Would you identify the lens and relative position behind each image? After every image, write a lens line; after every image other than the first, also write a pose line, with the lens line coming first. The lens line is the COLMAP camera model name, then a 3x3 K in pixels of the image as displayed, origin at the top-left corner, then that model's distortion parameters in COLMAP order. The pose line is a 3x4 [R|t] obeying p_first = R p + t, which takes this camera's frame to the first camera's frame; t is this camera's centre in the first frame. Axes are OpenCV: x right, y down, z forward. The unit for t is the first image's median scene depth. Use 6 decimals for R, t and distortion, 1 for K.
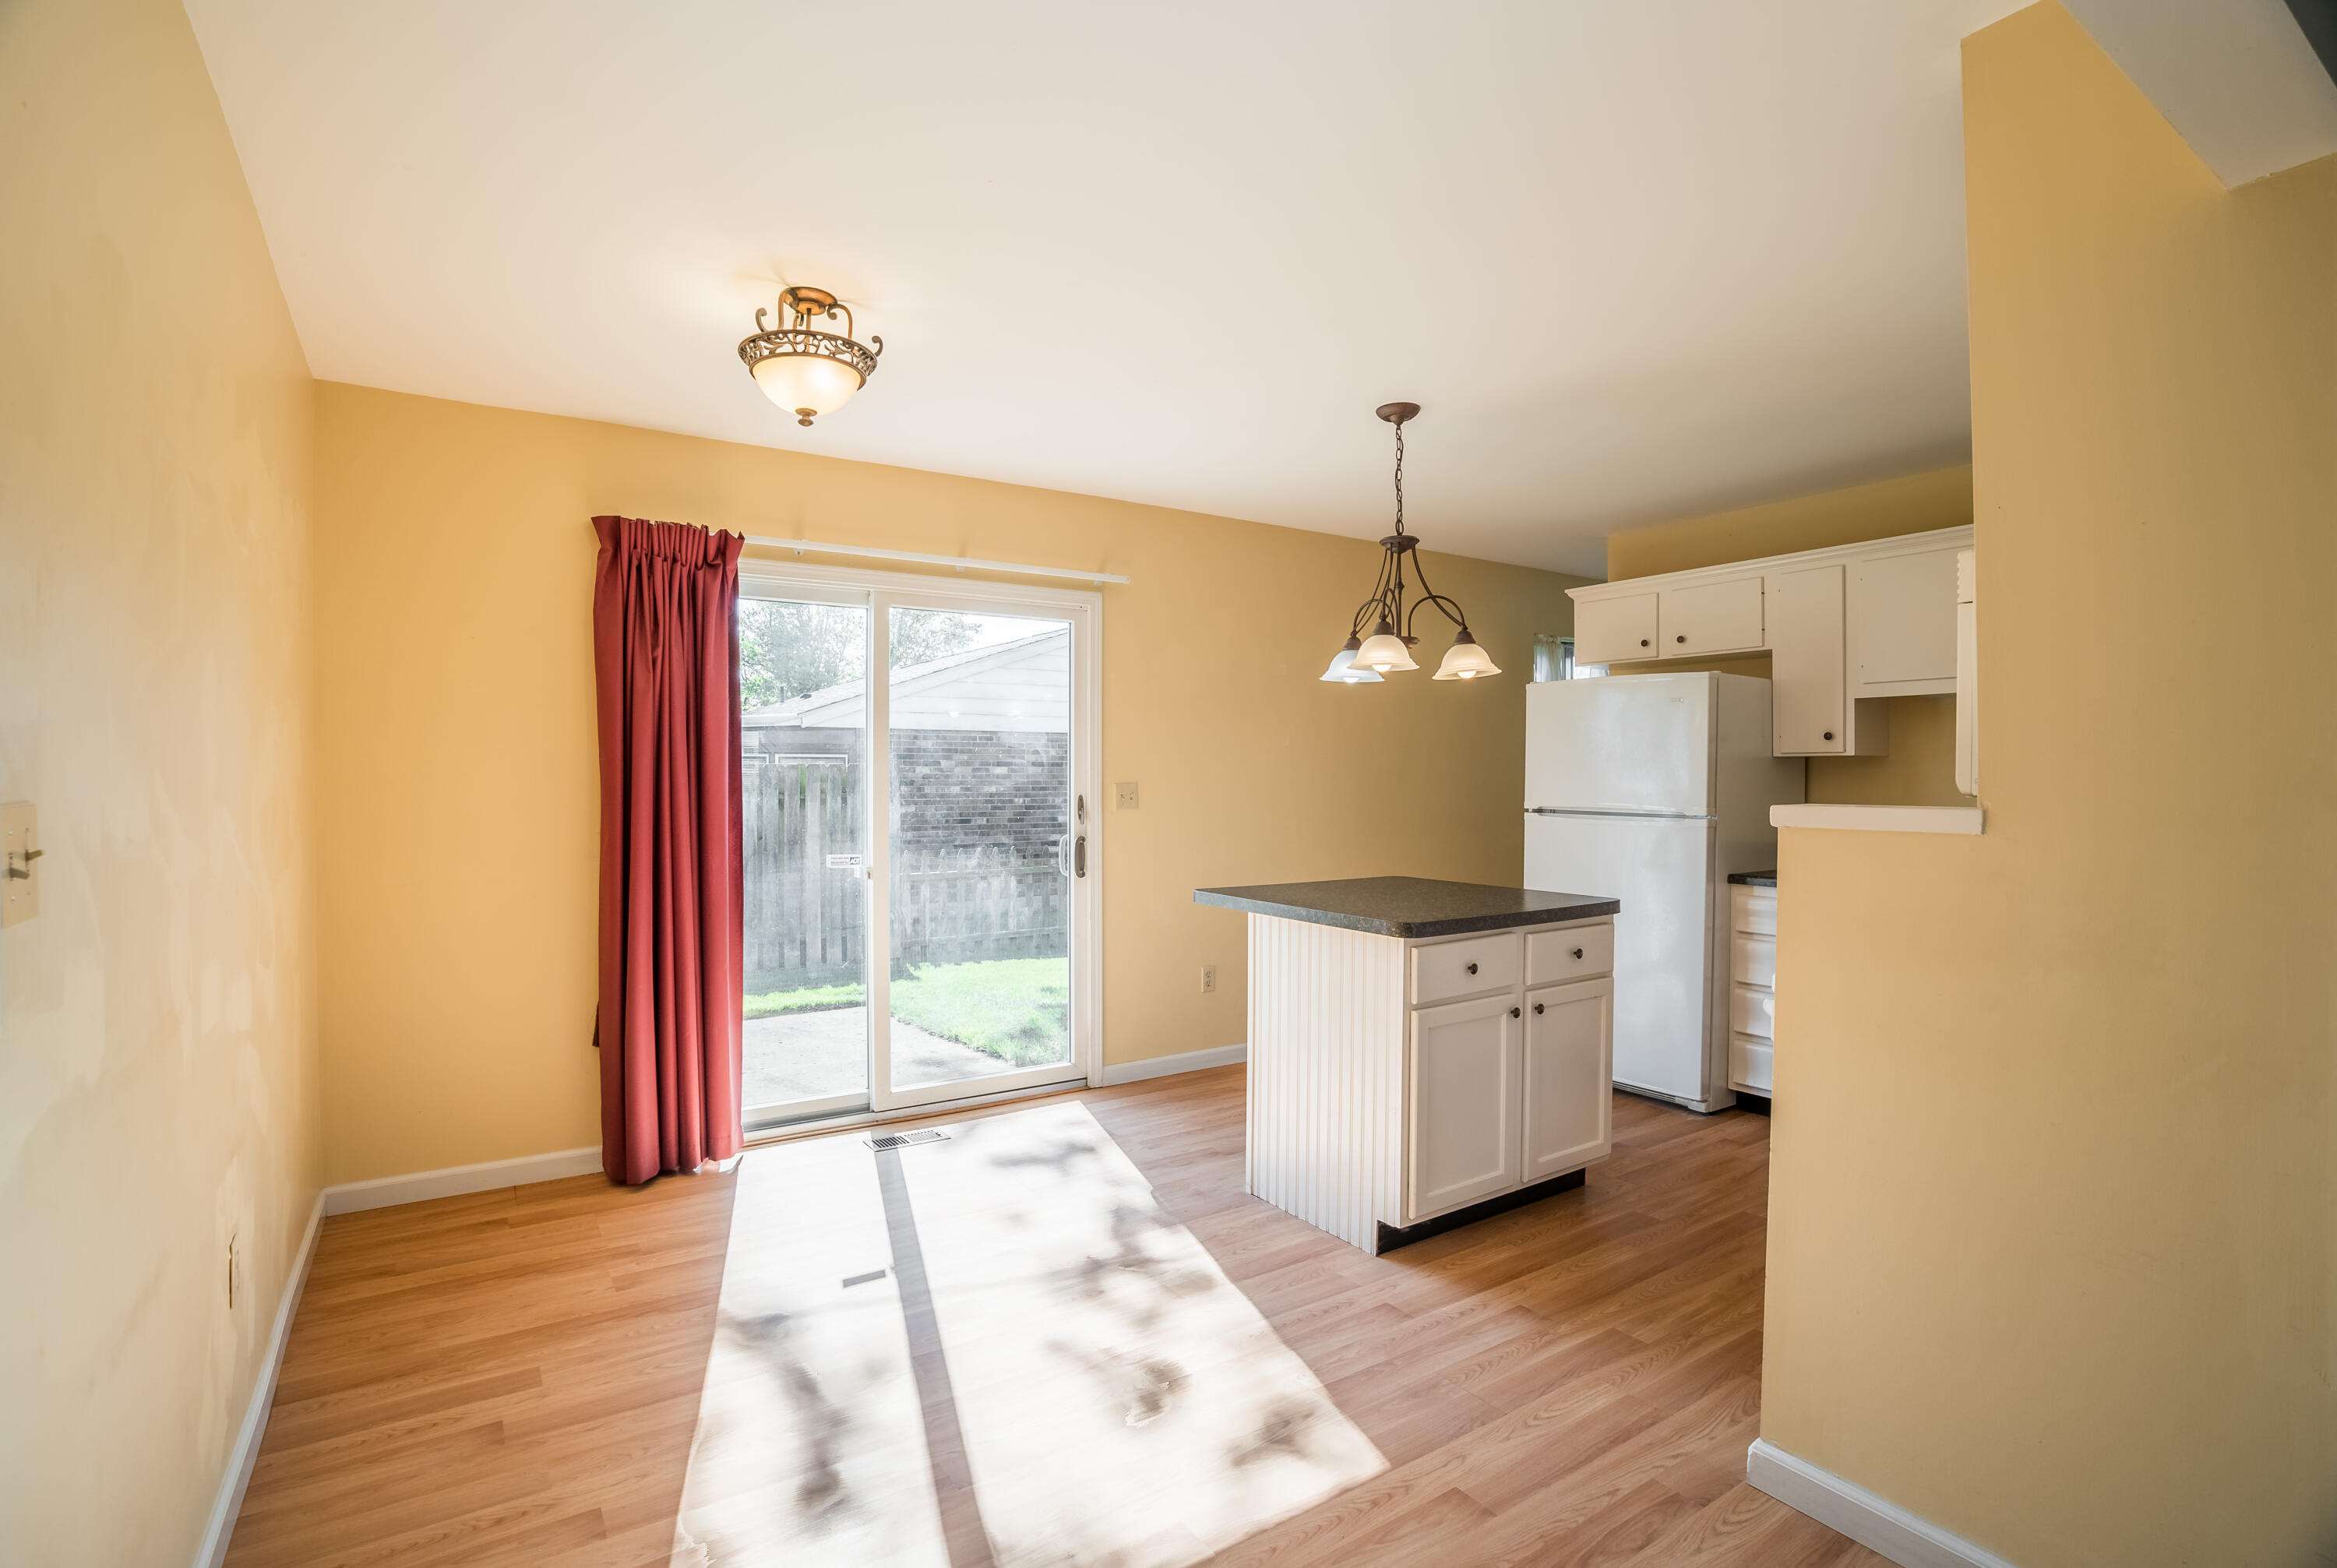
lens RADIAL K [[1078.7, 0, 1157.2], [0, 1078.7, 785.5], [0, 0, 1]] dist [-0.036078, 0.004775]
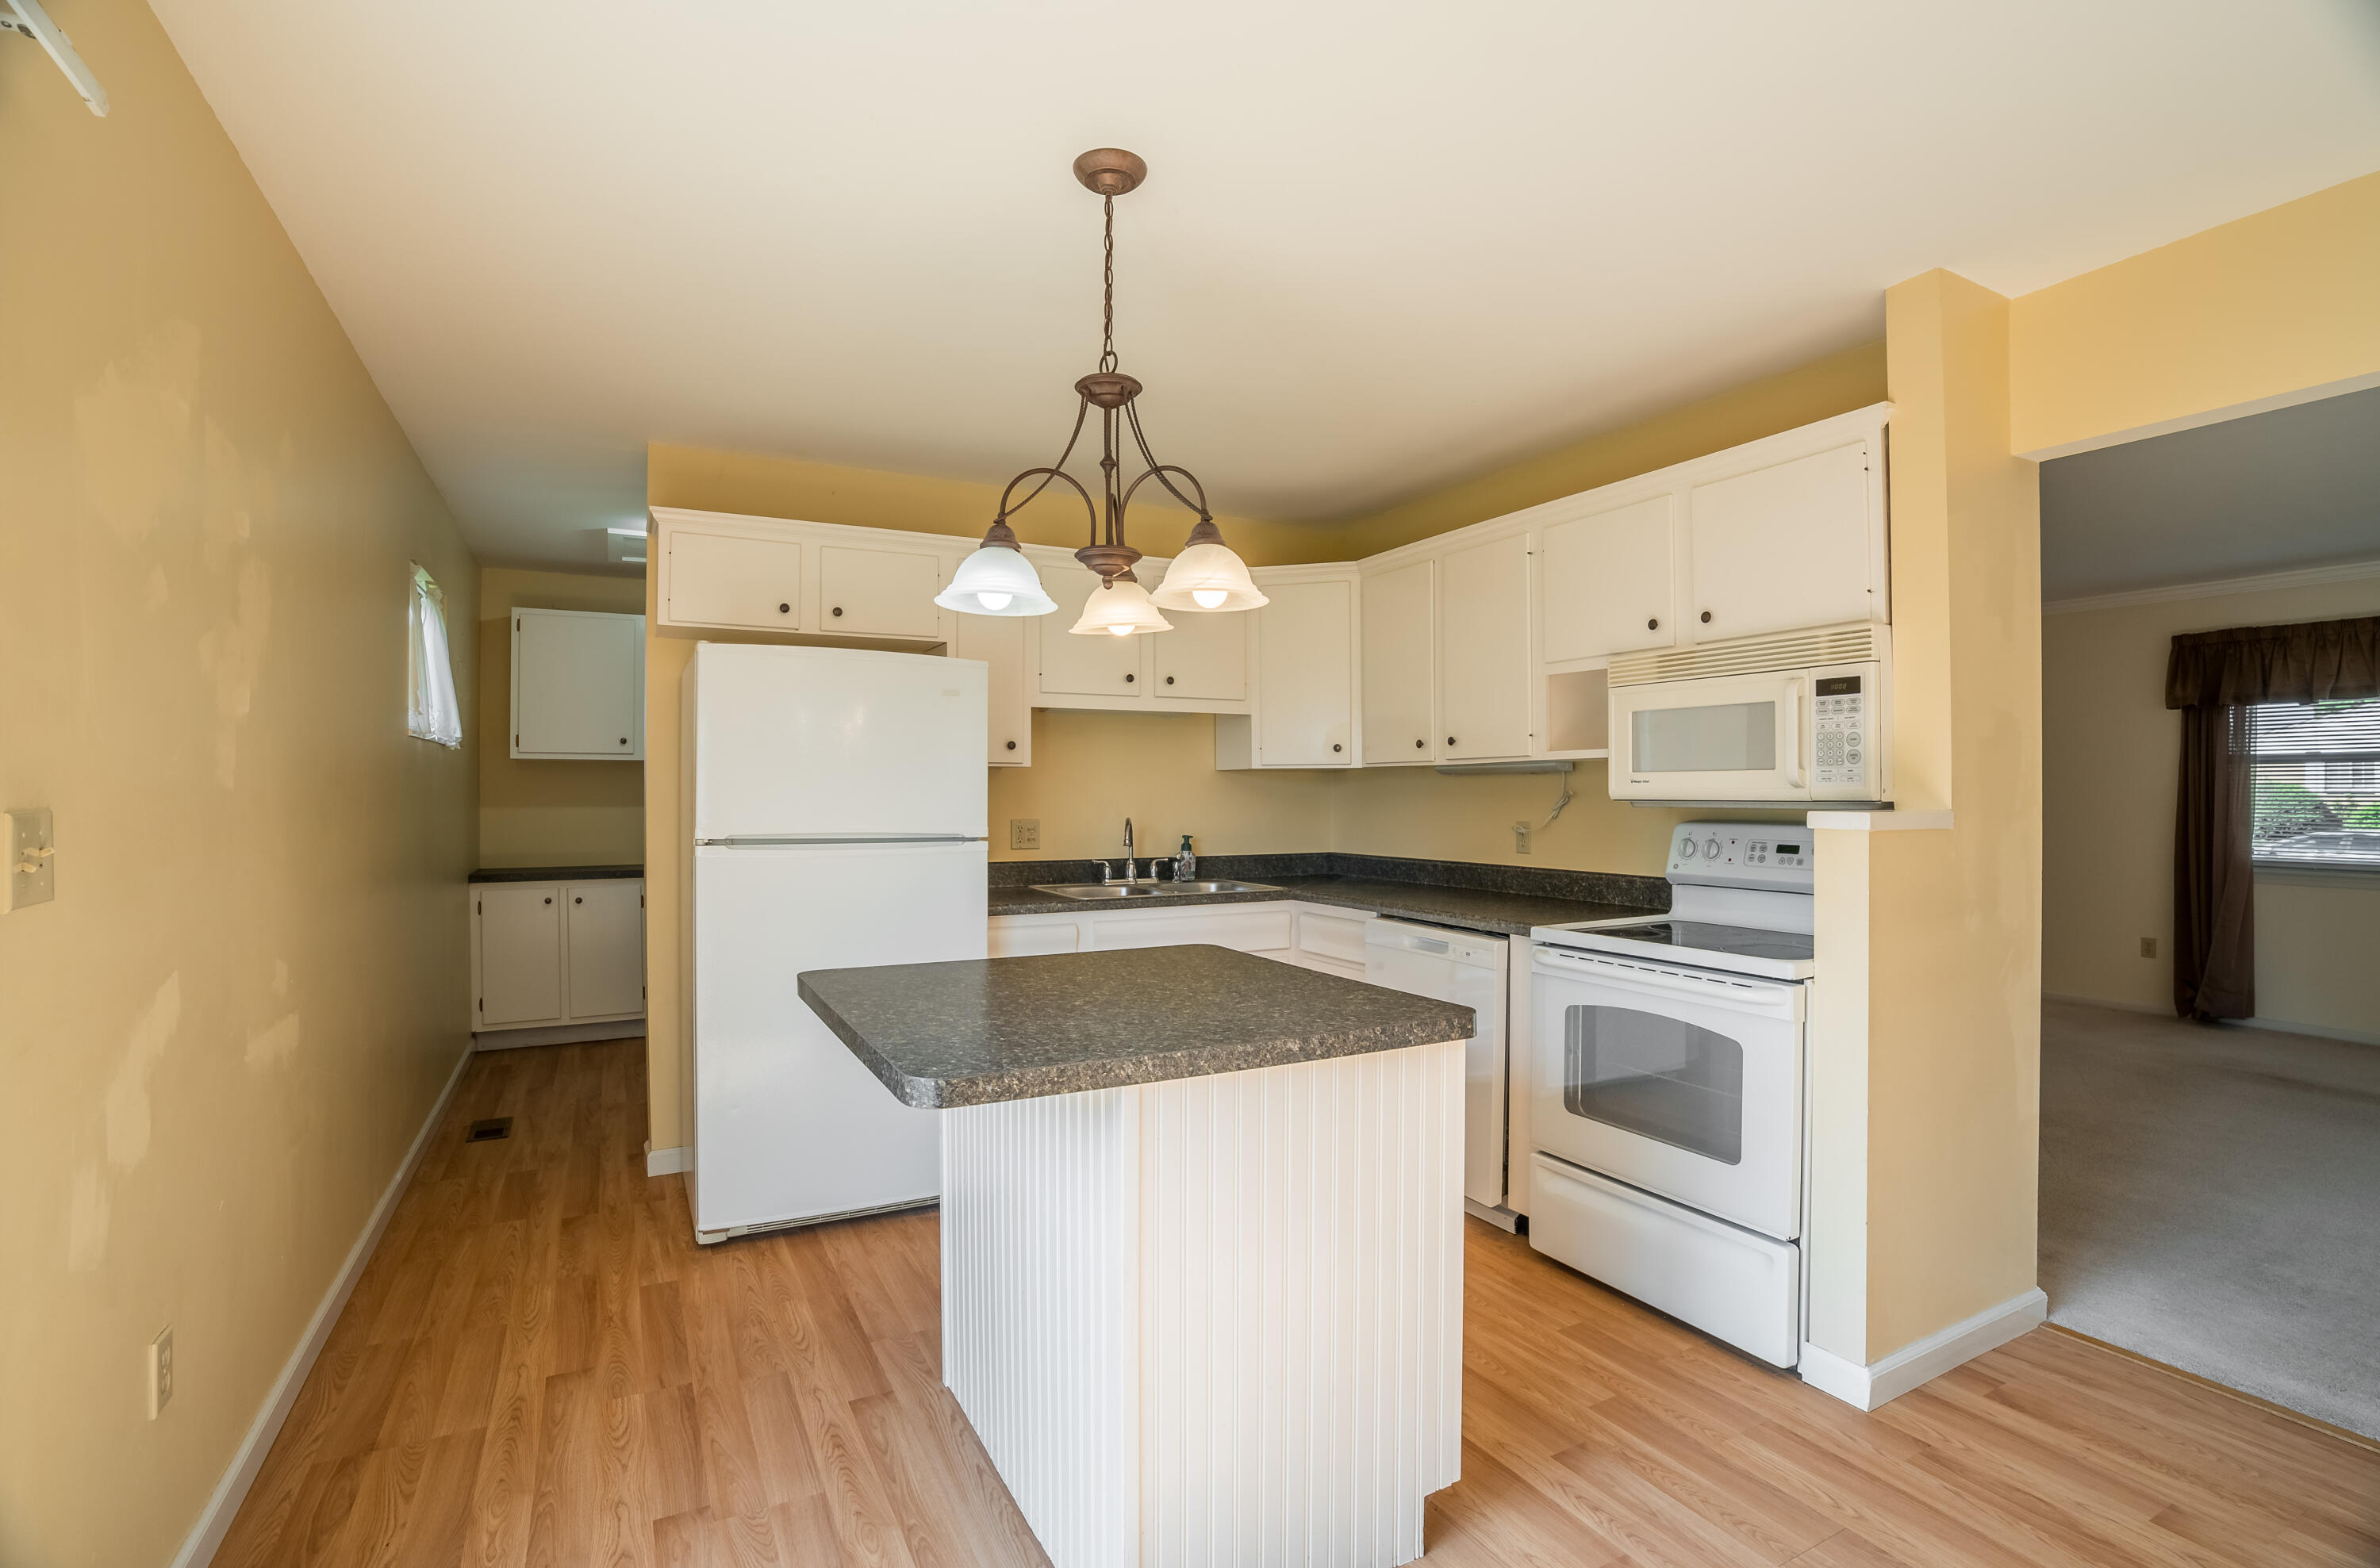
lens RADIAL K [[1098.4, 0, 1190.0], [0, 1098.4, 775.7], [0, 0, 1]] dist [-0.036078, 0.004775]
pose [[0.093283, 0.013574, 0.995547, -0.311026], [0.011272, 0.999829, -0.014688, -0.004076], [-0.995576, 0.012592, 0.093114, 0.761263]]
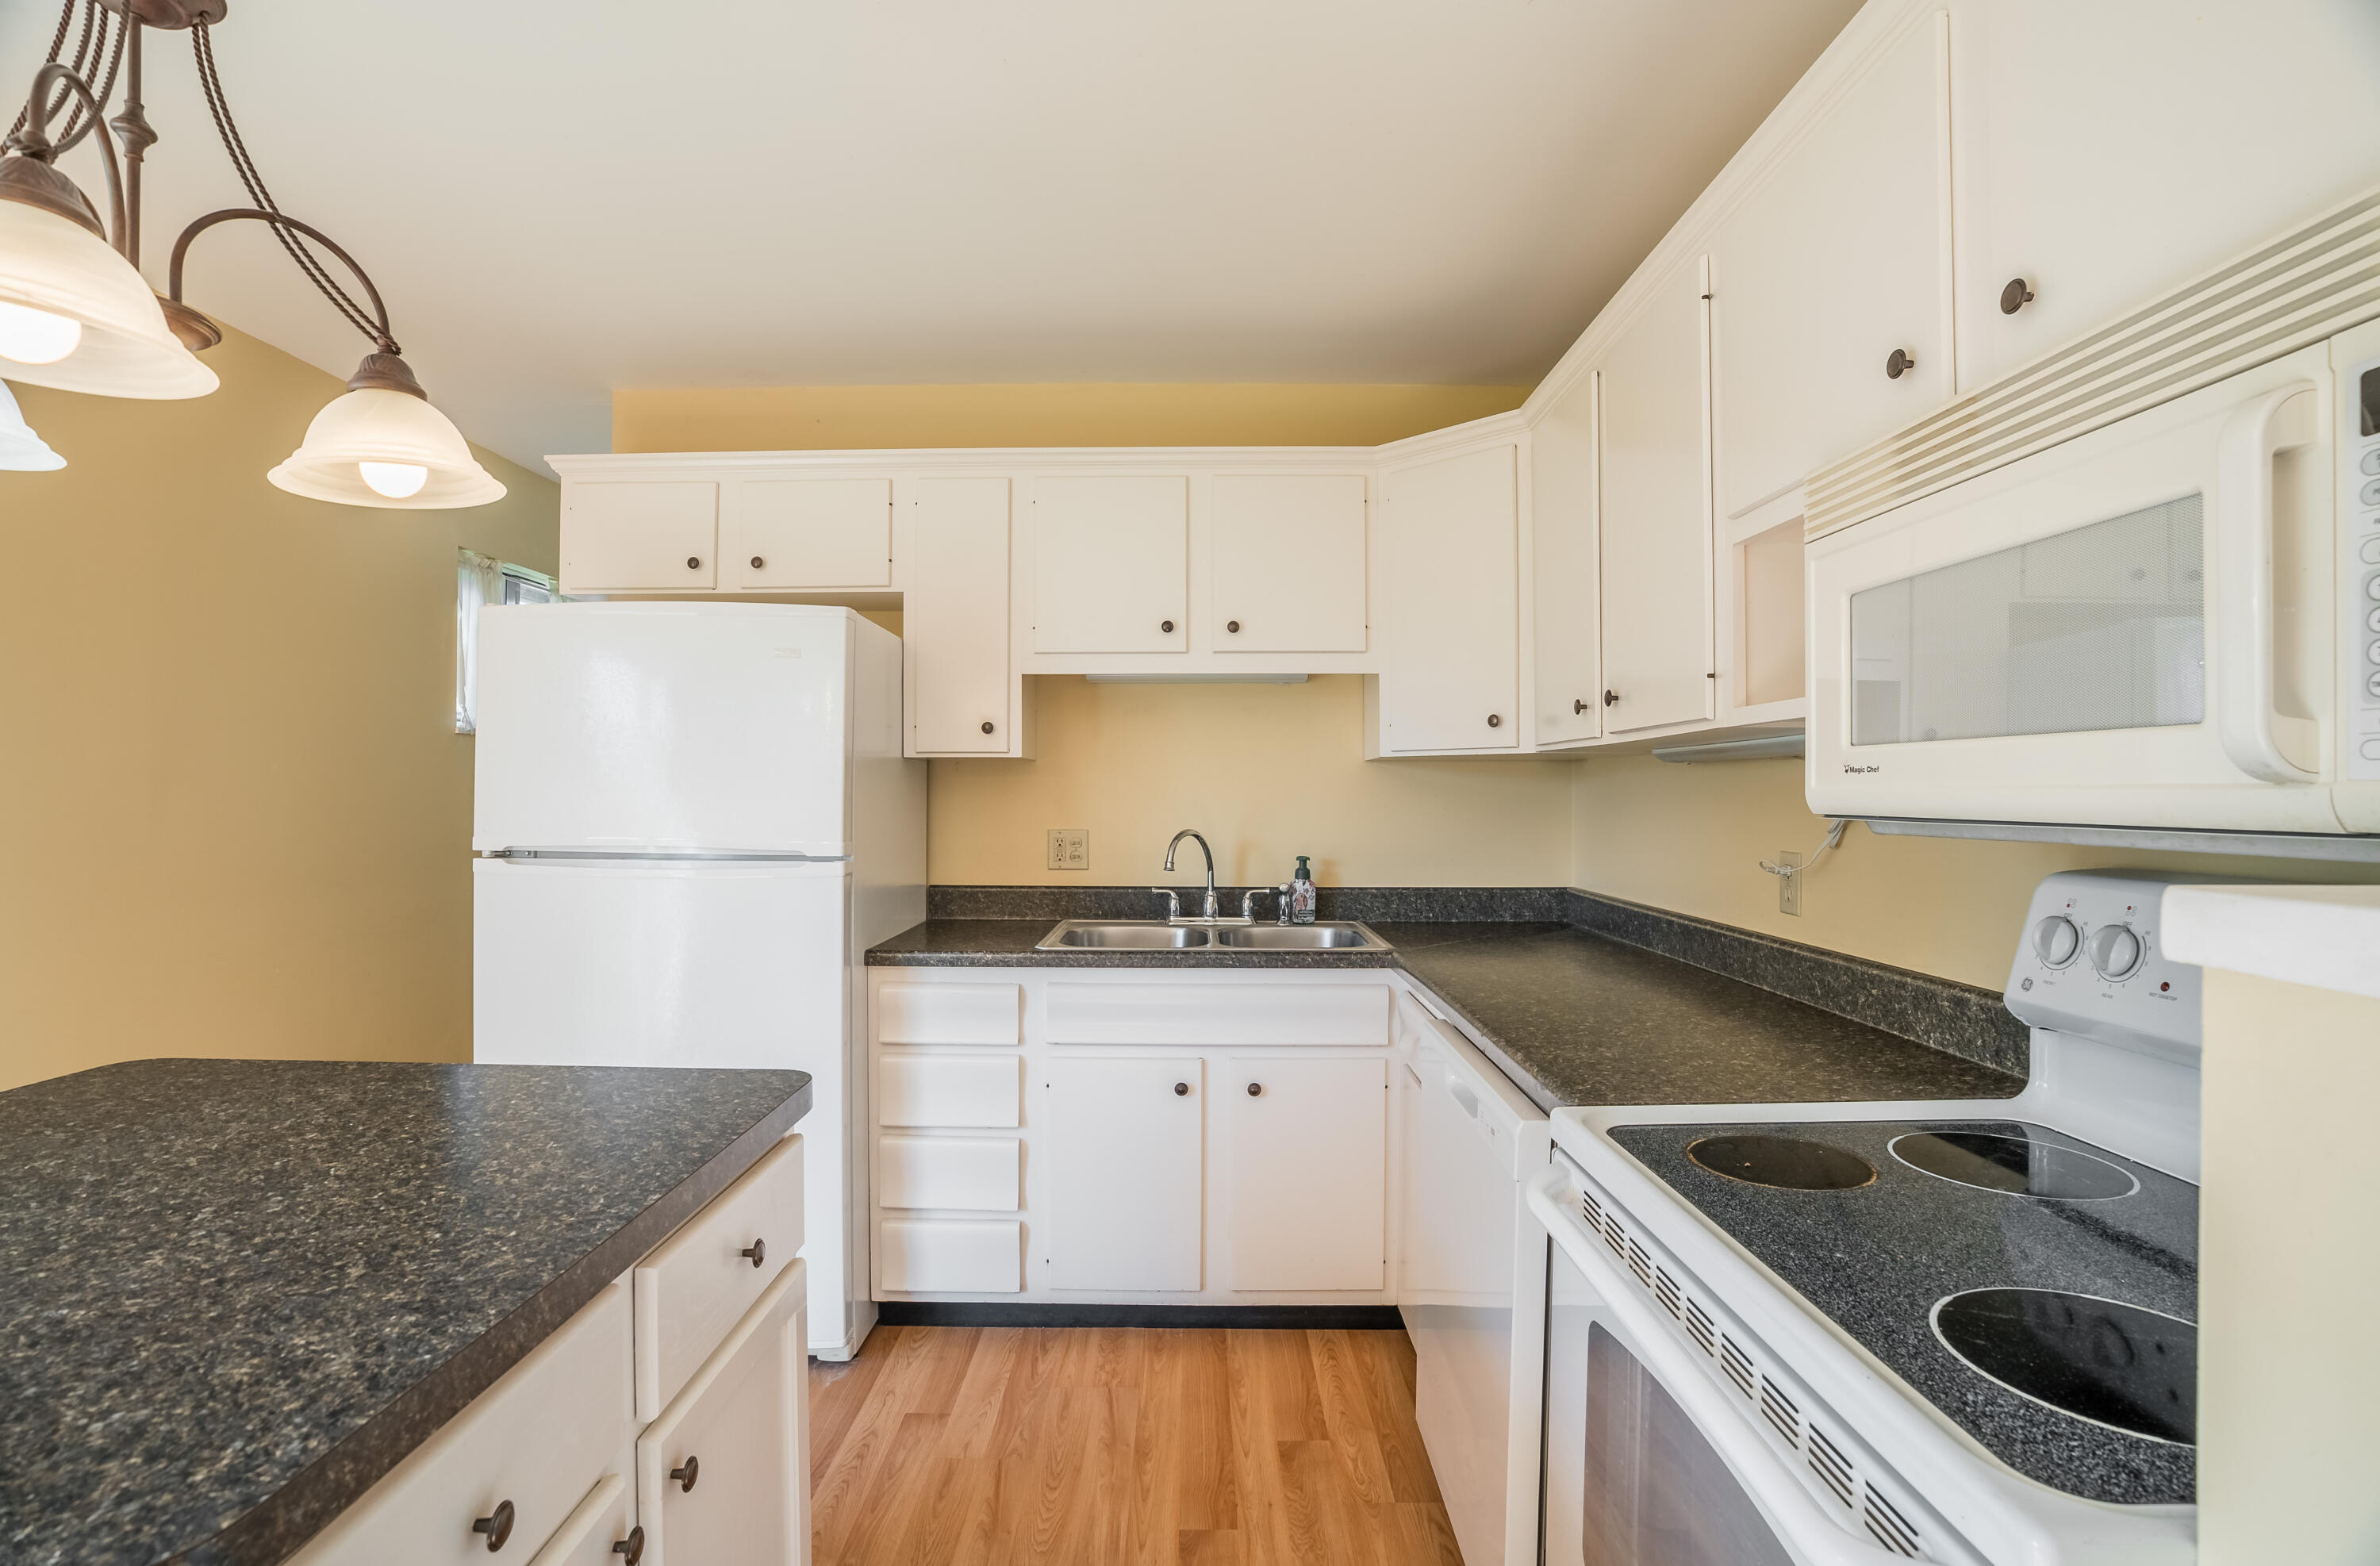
lens RADIAL K [[1098.6, 0, 1185.2], [0, 1098.6, 791.3], [0, 0, 1]] dist [-0.036078, 0.004775]
pose [[0.557040, 0.000376, 0.830486, 0.123592], [0.007837, 0.999953, -0.005710, -0.001218], [-0.830449, 0.009689, 0.557011, 0.511773]]
